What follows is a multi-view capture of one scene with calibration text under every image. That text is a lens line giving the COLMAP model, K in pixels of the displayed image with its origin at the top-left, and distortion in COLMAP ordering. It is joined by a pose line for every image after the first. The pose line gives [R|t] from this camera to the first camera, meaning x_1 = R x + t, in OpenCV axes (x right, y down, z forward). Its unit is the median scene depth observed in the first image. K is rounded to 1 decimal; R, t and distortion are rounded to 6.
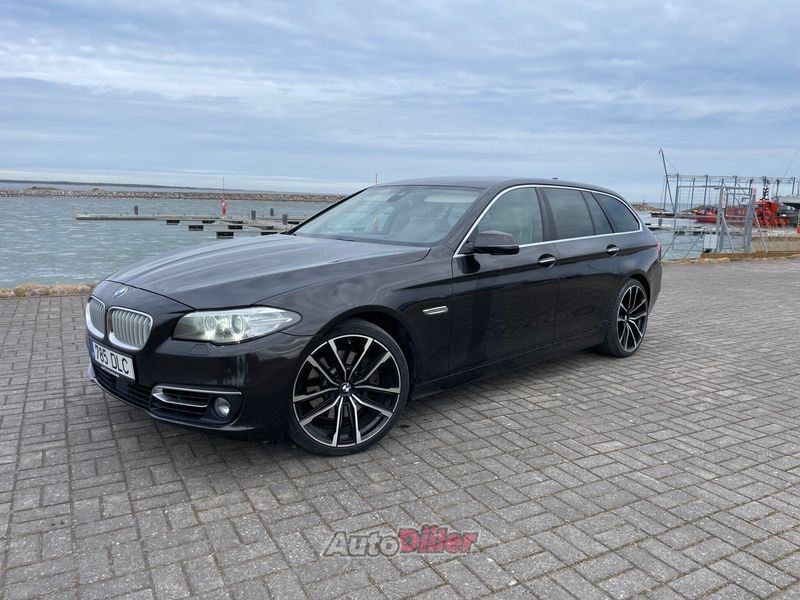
lens RADIAL K [[605.1, 0, 403.2], [0, 605.1, 298.7], [0, 0, 1]] dist [0.080171, -0.103281]
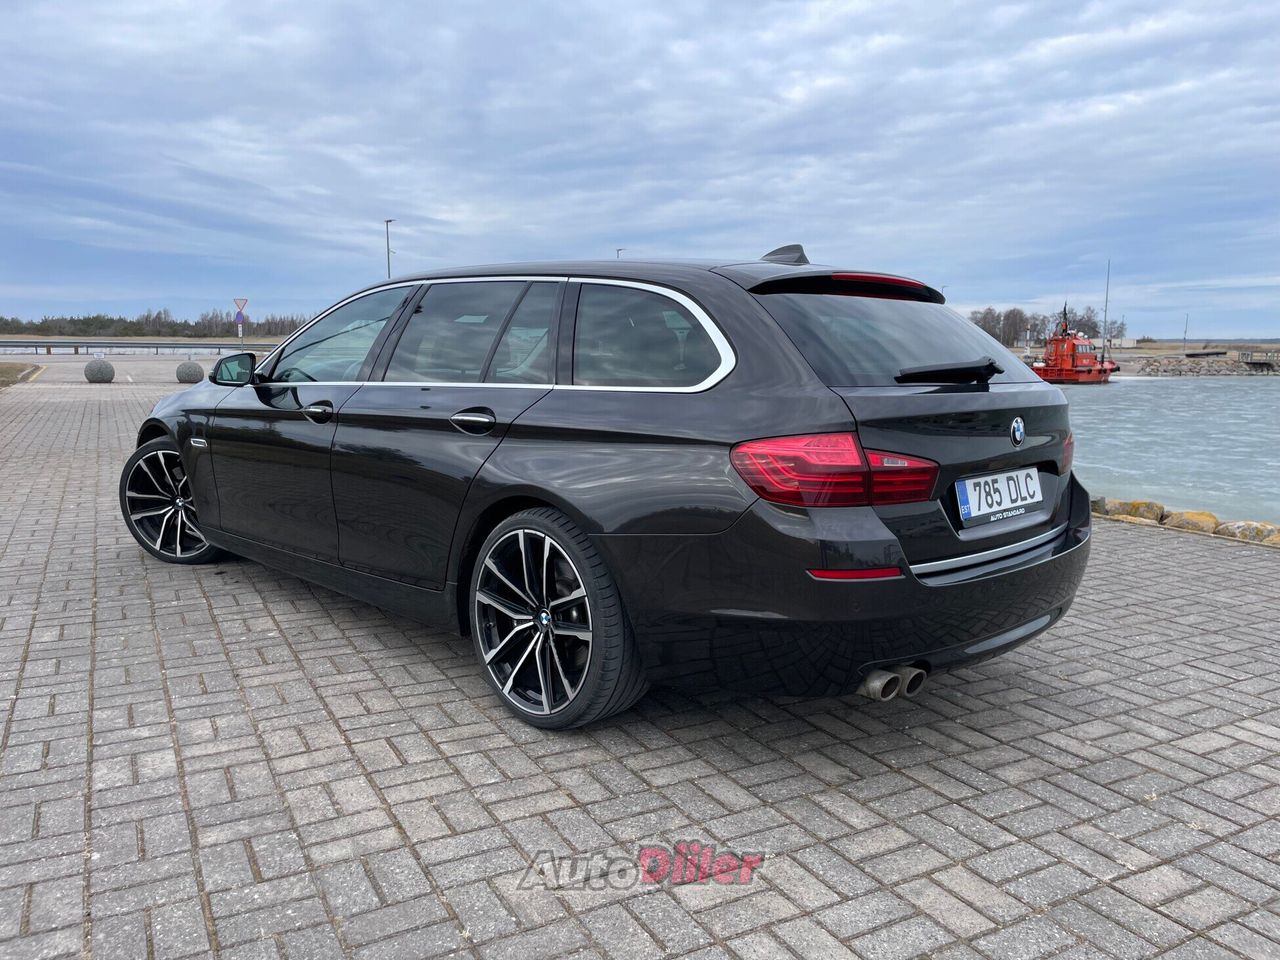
lens RADIAL K [[968.2, 0, 645.1], [0, 968.2, 477.9], [0, 0, 1]] dist [0.080171, -0.103281]
pose [[-0.007266, 0.106414, -0.994295, 1.406303], [-0.173720, 0.979068, 0.106054, -0.186273], [0.984768, 0.173499, 0.011373, 1.565883]]
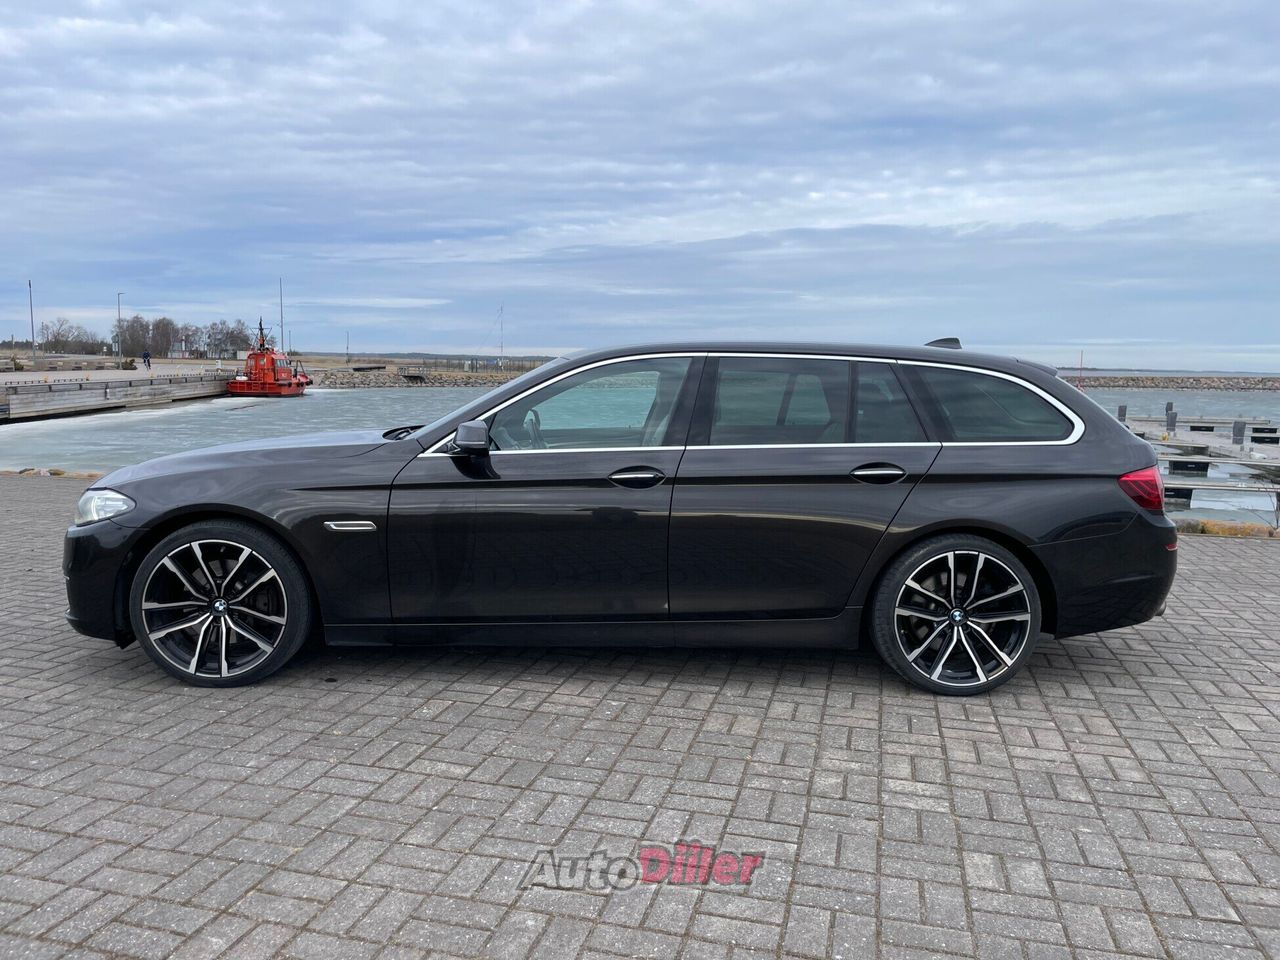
lens RADIAL K [[962.5, 0, 640.0], [0, 962.5, 480.0], [0, 0, 1]] dist [0.093908, -0.126773]
pose [[0.723188, 0.063759, -0.687702, 1.074159], [-0.110617, 0.993568, -0.024208, -0.046103], [0.681735, 0.093578, 0.725589, 0.368357]]
